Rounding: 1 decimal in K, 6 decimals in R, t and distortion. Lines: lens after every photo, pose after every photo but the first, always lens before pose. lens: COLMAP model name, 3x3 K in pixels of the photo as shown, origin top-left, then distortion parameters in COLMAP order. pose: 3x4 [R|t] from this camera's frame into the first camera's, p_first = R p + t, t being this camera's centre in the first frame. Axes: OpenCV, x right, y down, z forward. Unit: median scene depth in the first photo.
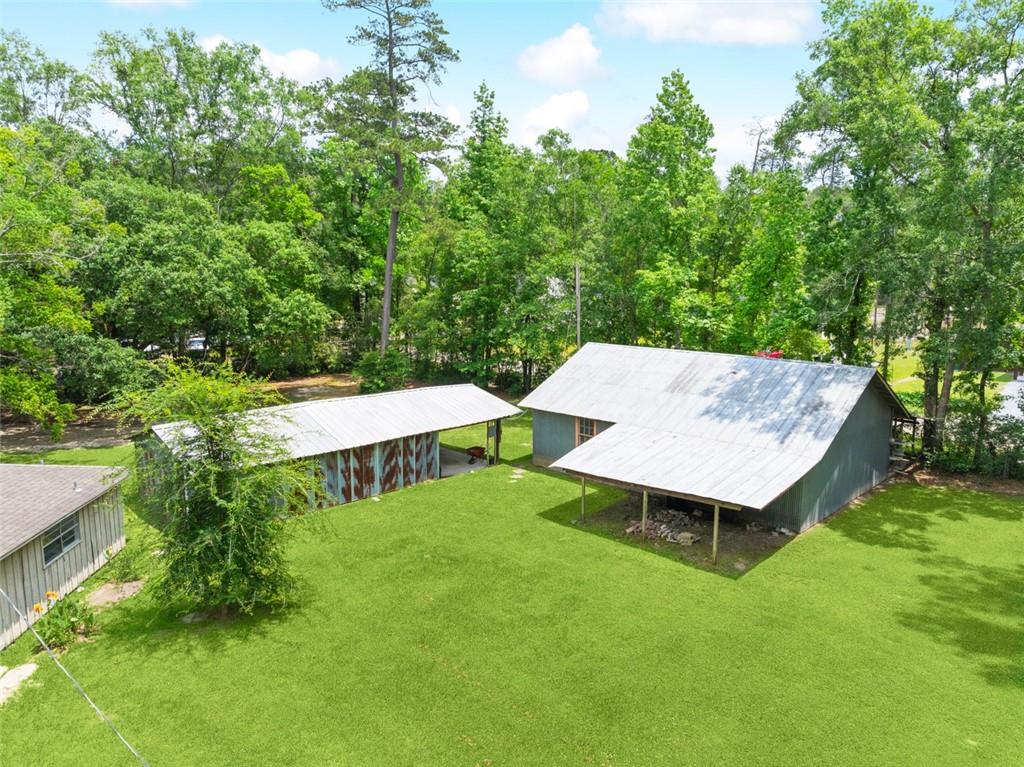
lens RADIAL K [[714.4, 0, 512.0], [0, 714.4, 383.5], [0, 0, 1]] dist [-0.000896, -0.032302]
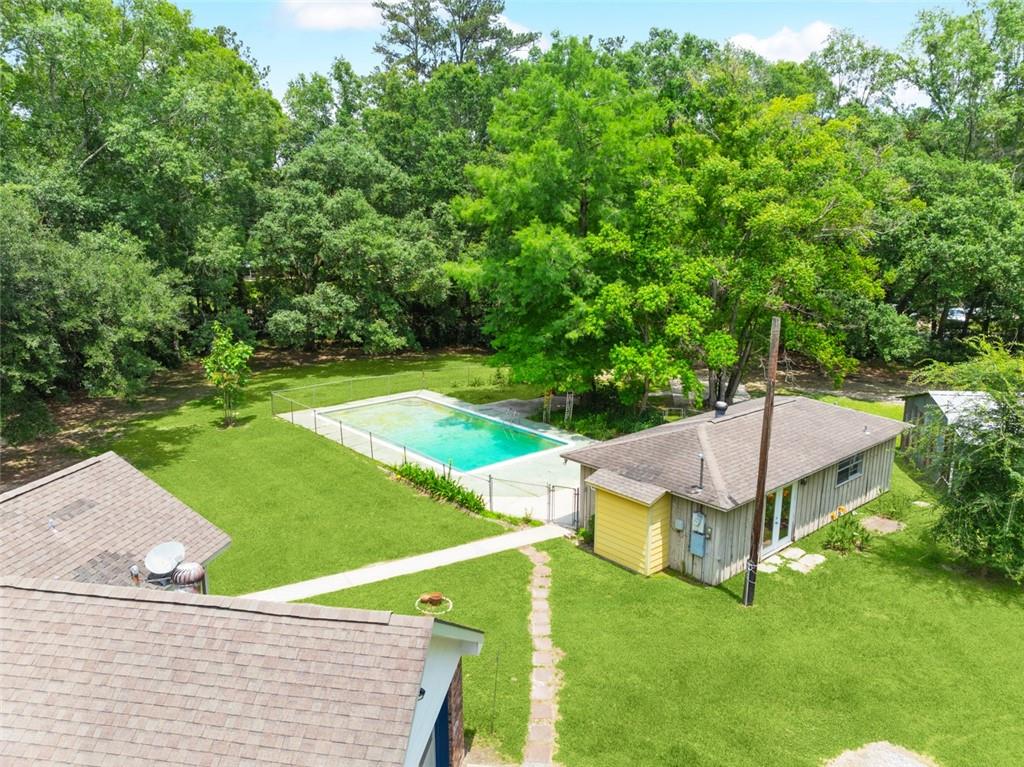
lens RADIAL K [[737.4, 0, 514.0], [0, 737.4, 370.5], [0, 0, 1]] dist [-0.095700, 0.091870]
pose [[0.587945, 0.160244, -0.792870, -0.003065], [-0.130623, 0.986126, 0.102440, -0.001502], [0.798284, 0.043338, 0.600719, -0.118723]]
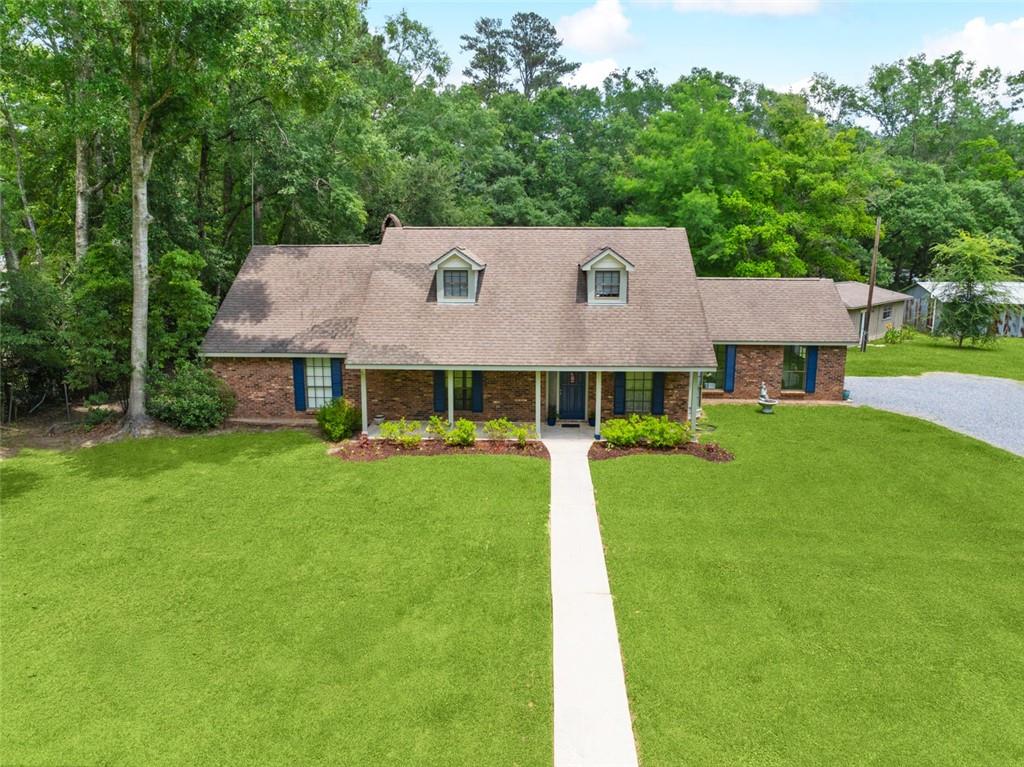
lens RADIAL K [[737.4, 0, 514.0], [0, 737.4, 370.5], [0, 0, 1]] dist [-0.095700, 0.091870]
pose [[0.678514, 0.133926, -0.722276, 0.132802], [-0.120491, 0.990214, 0.070417, 0.189720], [0.724638, 0.039249, 0.688011, -0.767785]]
